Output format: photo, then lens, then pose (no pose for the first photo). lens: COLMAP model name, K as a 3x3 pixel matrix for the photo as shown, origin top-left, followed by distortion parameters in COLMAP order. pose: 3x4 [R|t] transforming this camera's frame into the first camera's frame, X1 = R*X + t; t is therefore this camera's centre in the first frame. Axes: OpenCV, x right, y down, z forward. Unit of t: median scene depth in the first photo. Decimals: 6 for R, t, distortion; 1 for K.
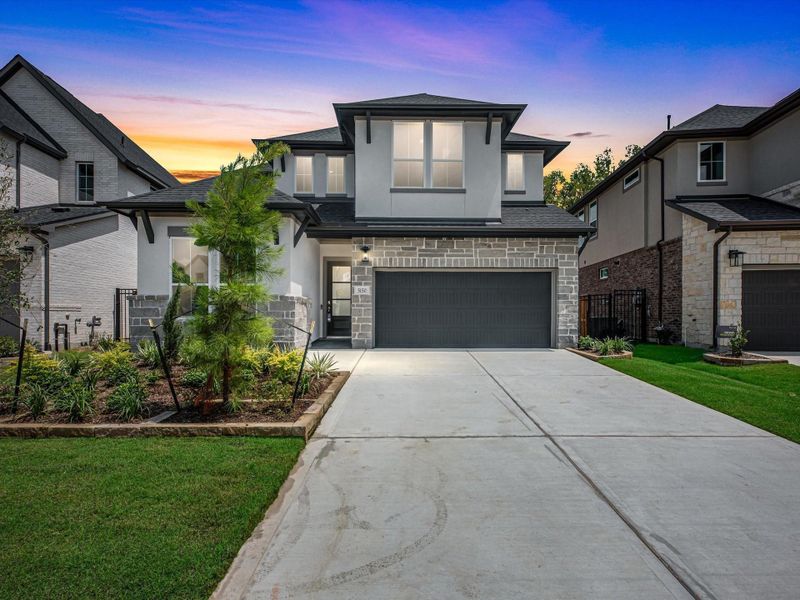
lens RADIAL K [[366.9, 0, 393.6], [0, 366.9, 304.4], [0, 0, 1]] dist [-0.000062, -0.000822]
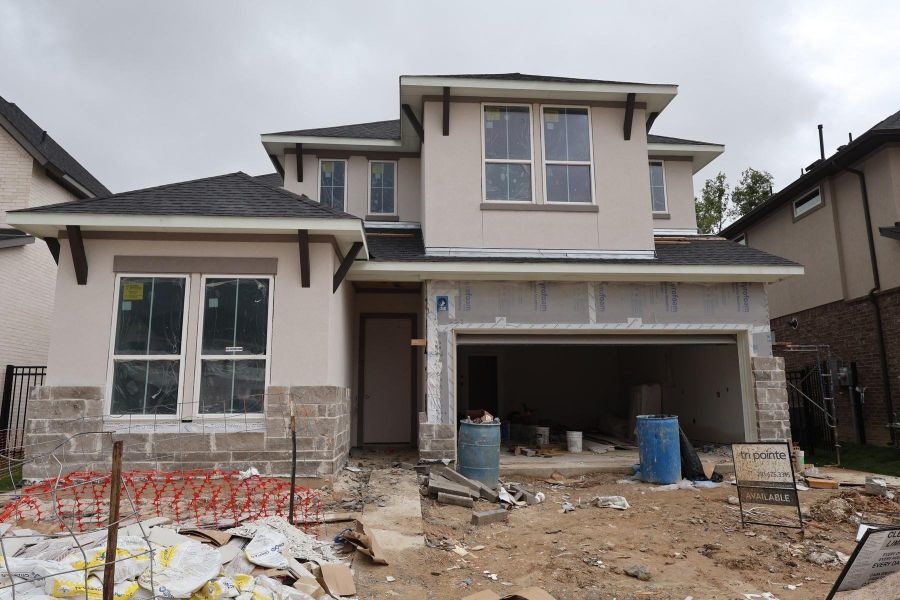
lens RADIAL K [[520.1, 0, 448.5], [0, 520.1, 314.4], [0, 0, 1]] dist [0.002956, 0.001008]
pose [[0.998832, -0.000429, 0.048325, -0.116016], [0.007126, 0.990339, -0.138484, -0.005798], [-0.047799, 0.138667, 0.989185, 0.160573]]
